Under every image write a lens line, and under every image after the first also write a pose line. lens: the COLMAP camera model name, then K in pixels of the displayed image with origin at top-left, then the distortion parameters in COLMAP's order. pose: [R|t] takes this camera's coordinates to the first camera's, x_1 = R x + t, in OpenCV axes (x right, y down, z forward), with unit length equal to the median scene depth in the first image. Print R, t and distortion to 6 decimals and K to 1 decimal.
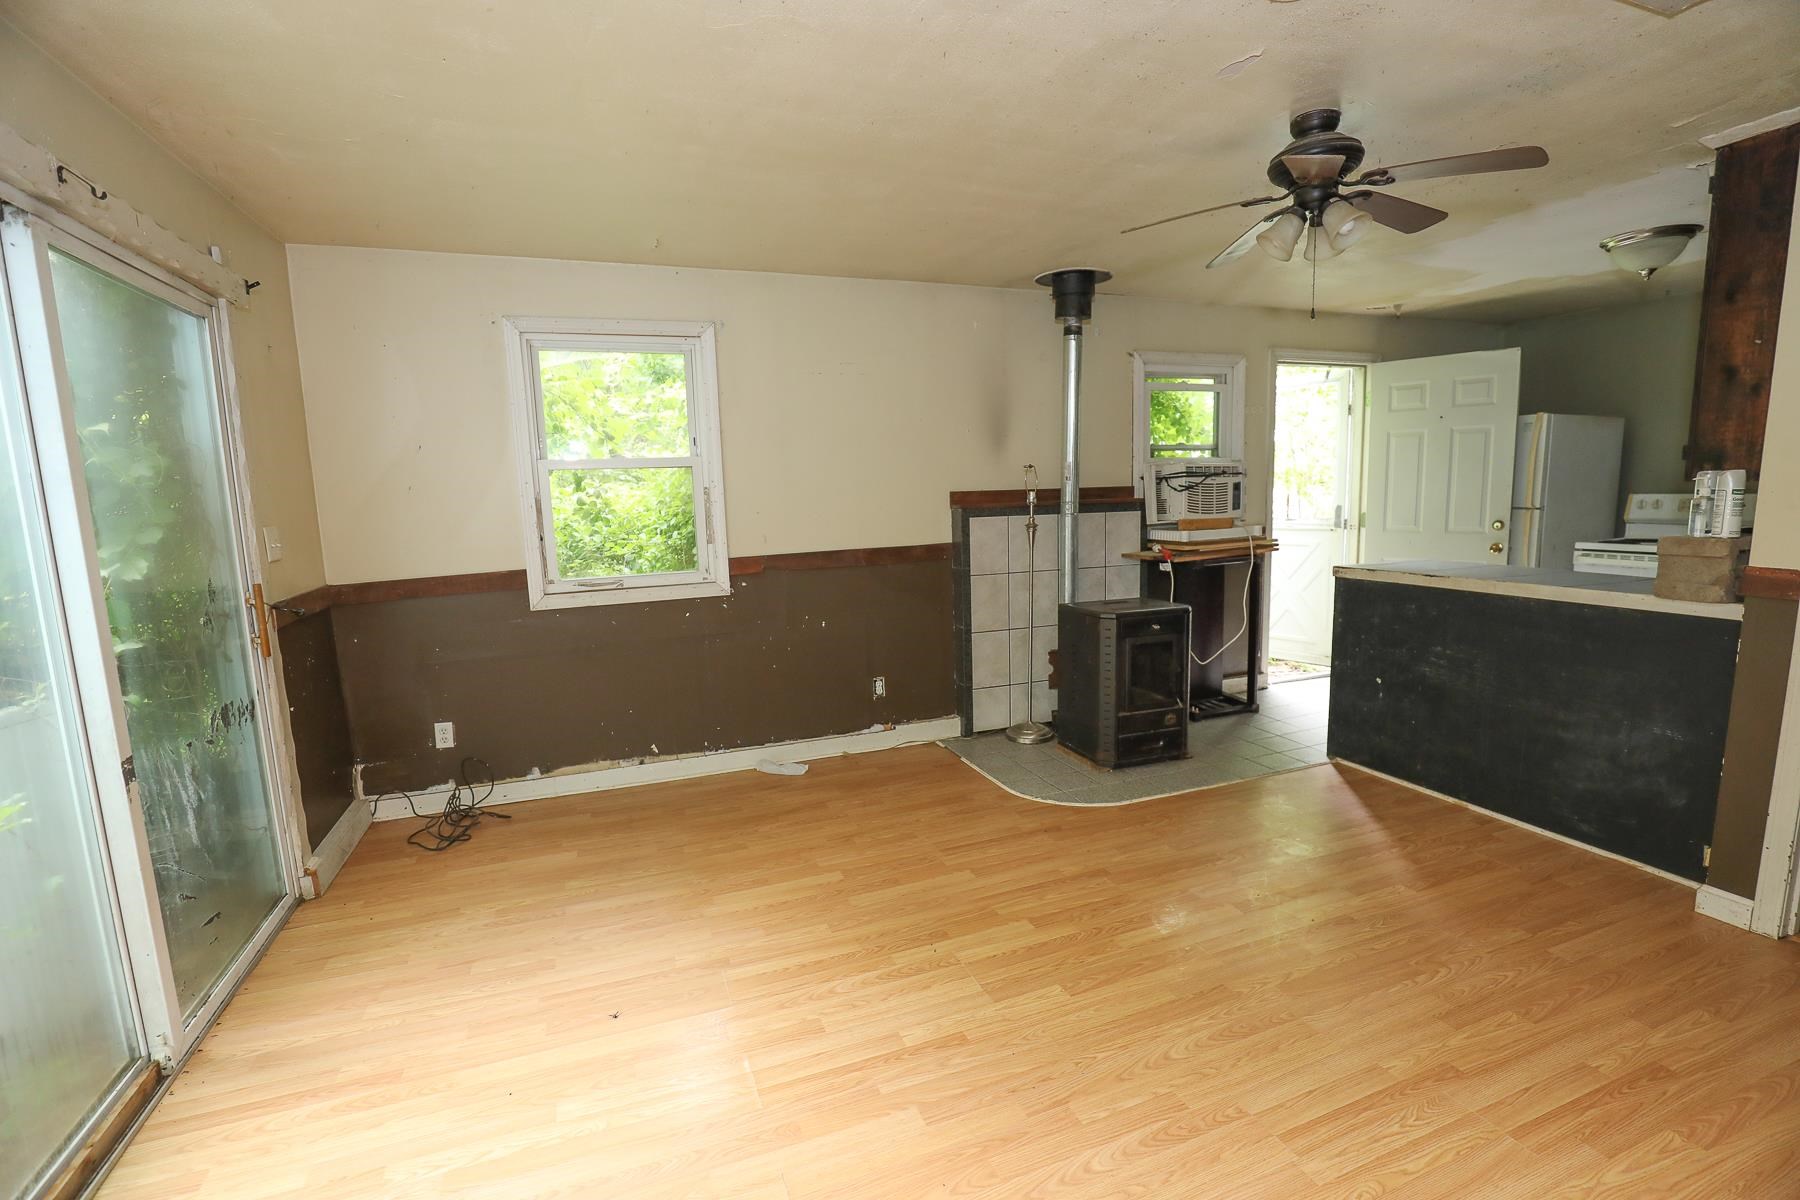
lens RADIAL K [[811.8, 0, 894.6], [0, 811.8, 607.4], [0, 0, 1]] dist [-0.024884, 0.000750]
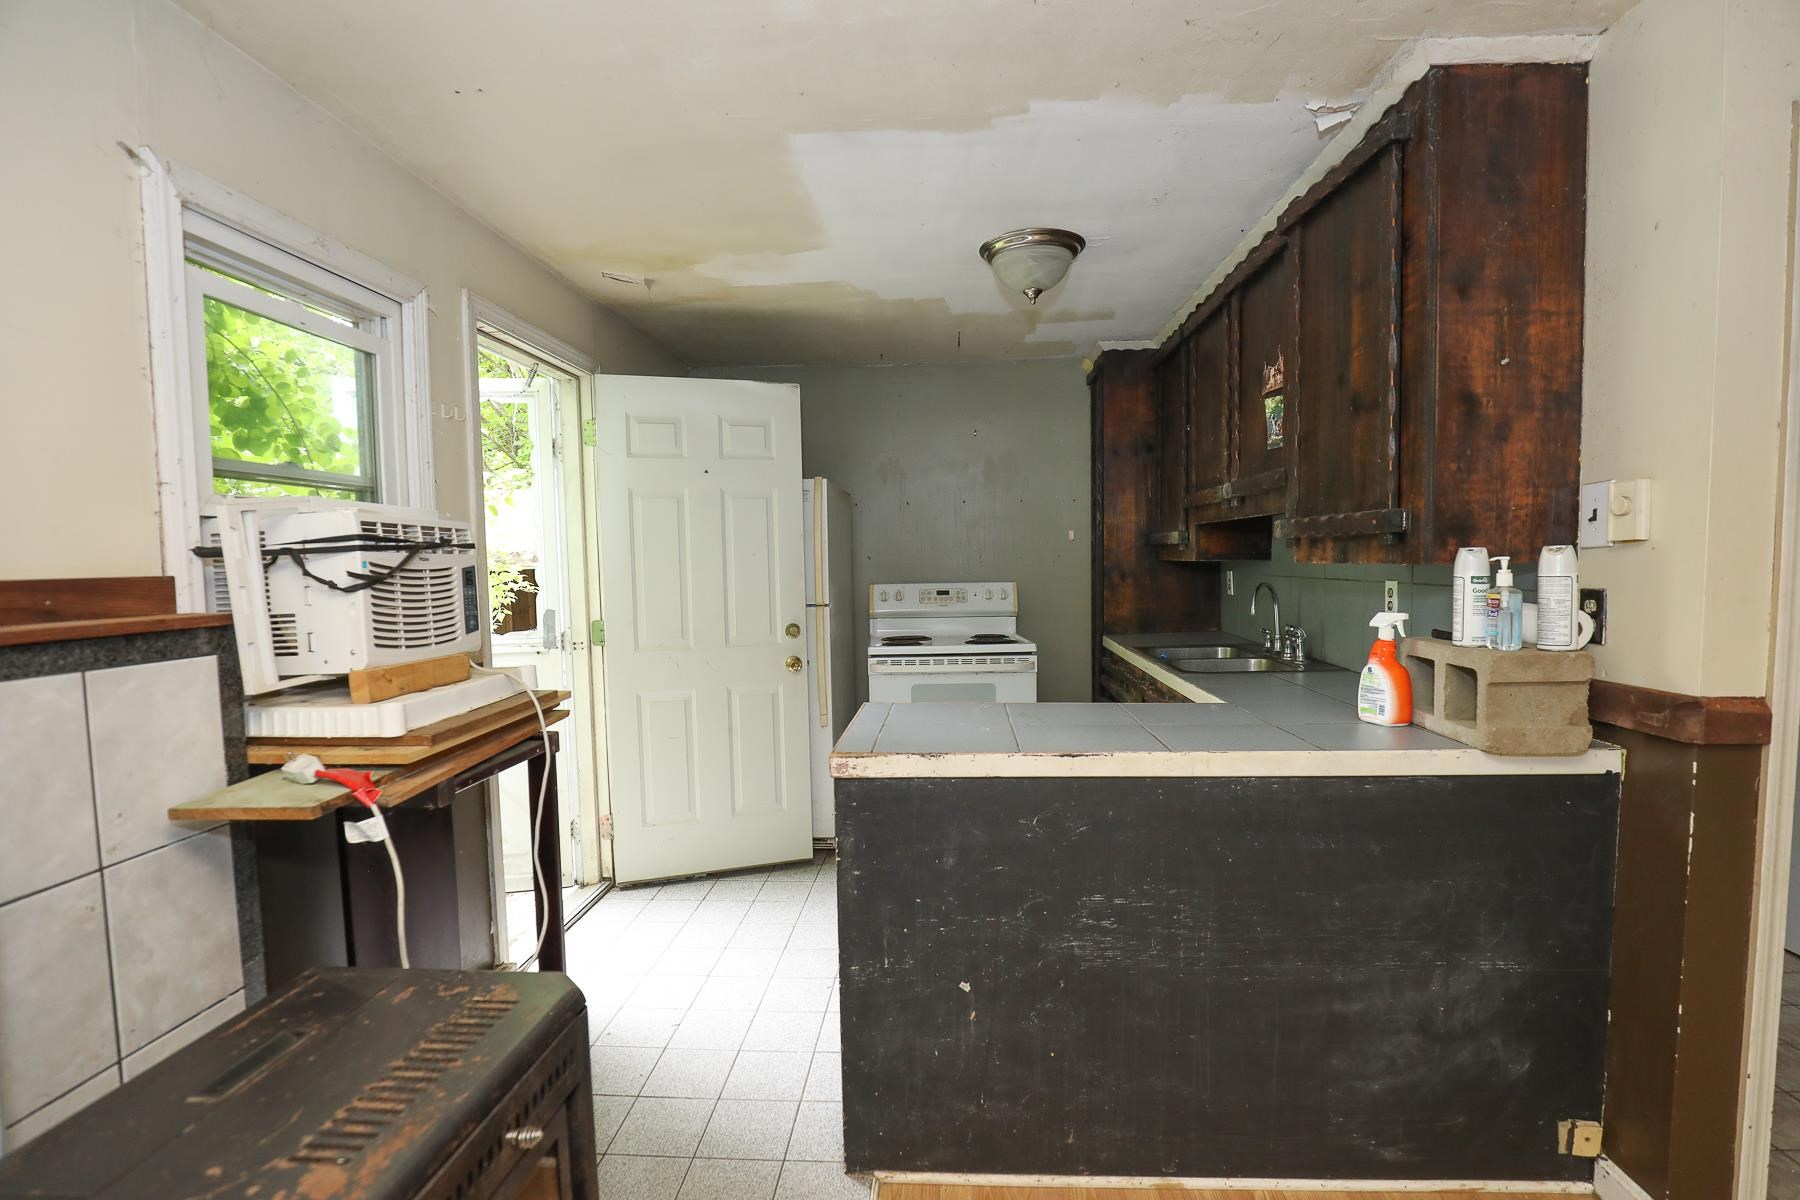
lens RADIAL K [[853.2, 0, 917.8], [0, 853.2, 608.1], [0, 0, 1]] dist [-0.029671, 0.000499]
pose [[0.392746, -0.031594, 0.919104, 0.120951], [0.137414, 0.990206, -0.024681, -0.097654], [-0.909323, 0.135991, 0.393240, 0.664118]]
